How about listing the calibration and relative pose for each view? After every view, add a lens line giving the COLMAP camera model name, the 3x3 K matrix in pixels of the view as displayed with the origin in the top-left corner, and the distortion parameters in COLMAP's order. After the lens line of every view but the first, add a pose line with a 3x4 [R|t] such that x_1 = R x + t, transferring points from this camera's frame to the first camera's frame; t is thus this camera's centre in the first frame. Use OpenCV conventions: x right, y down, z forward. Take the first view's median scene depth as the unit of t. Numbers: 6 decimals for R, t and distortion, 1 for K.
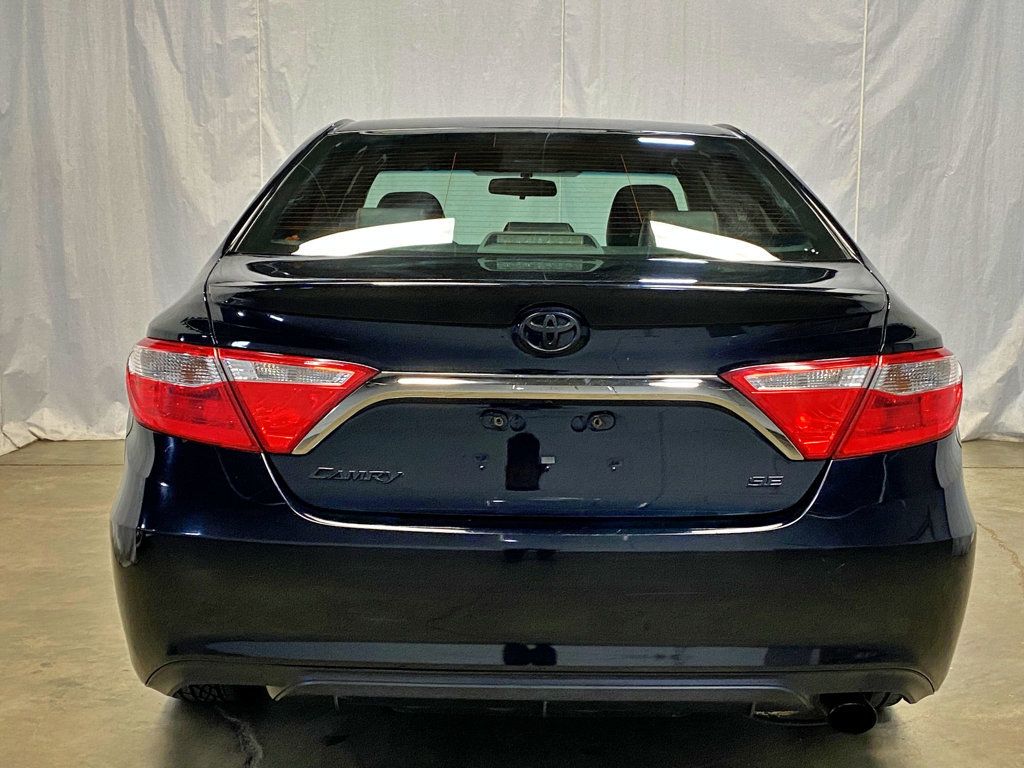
lens RADIAL K [[1417.2, 0, 511.2], [0, 1417.2, 379.8], [0, 0, 1]] dist [0.053890, 0.000000]
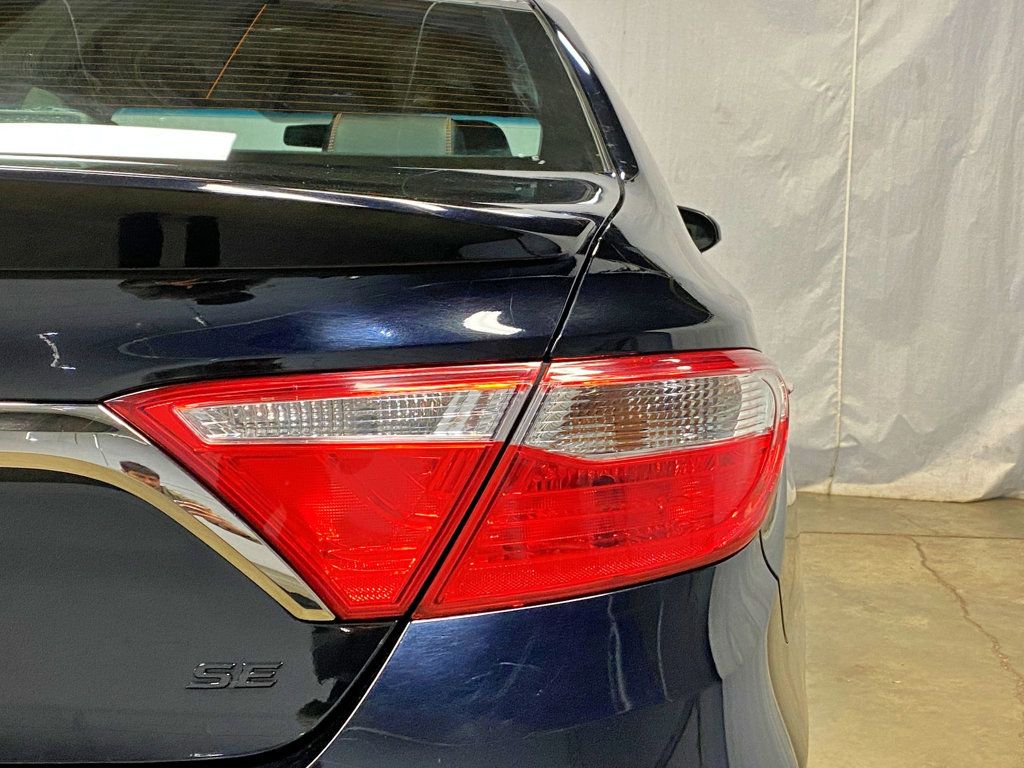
lens RADIAL K [[1417.2, 0, 519.9], [0, 1417.2, 393.9], [0, 0, 1]] dist [0.053890, 0.000000]
pose [[0.998972, 0.016238, -0.042313, 0.103737], [-0.016716, 0.999800, -0.010980, -0.001355], [0.042126, 0.011676, 0.999044, 0.228475]]
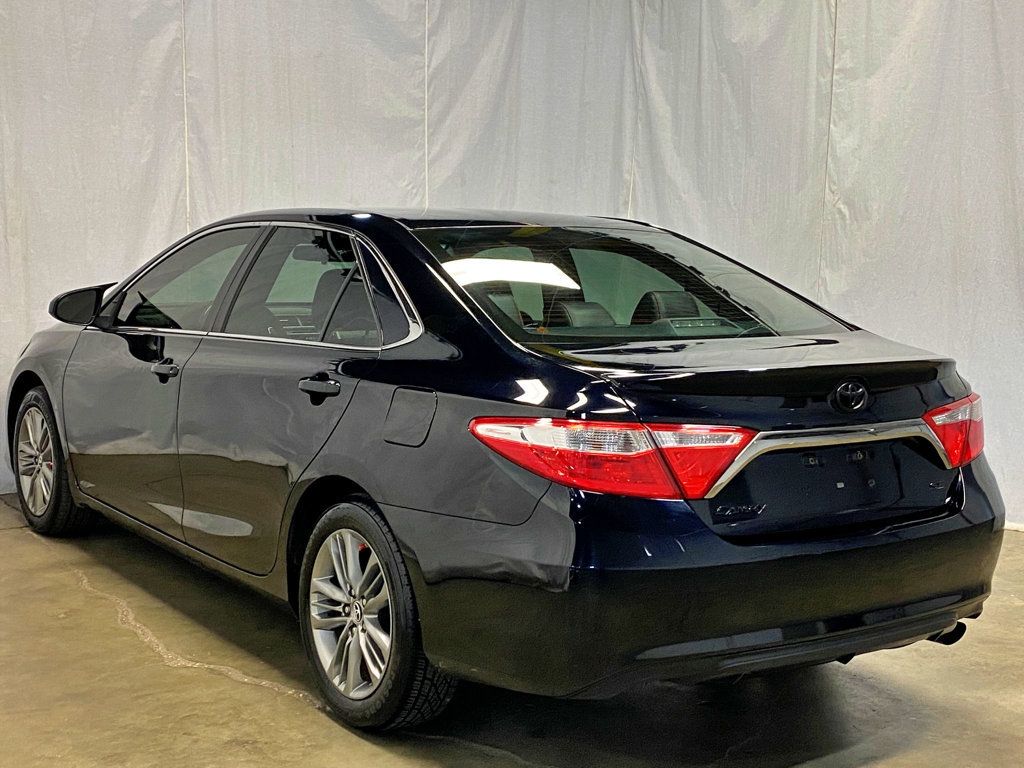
lens RADIAL K [[1417.2, 0, 512.7], [0, 1417.2, 383.5], [0, 0, 1]] dist [0.053890, 0.000000]
pose [[0.812998, -0.058342, 0.579336, -0.401831], [0.060147, 0.998060, 0.016103, -0.033176], [-0.579151, 0.021754, 0.814930, 0.004642]]
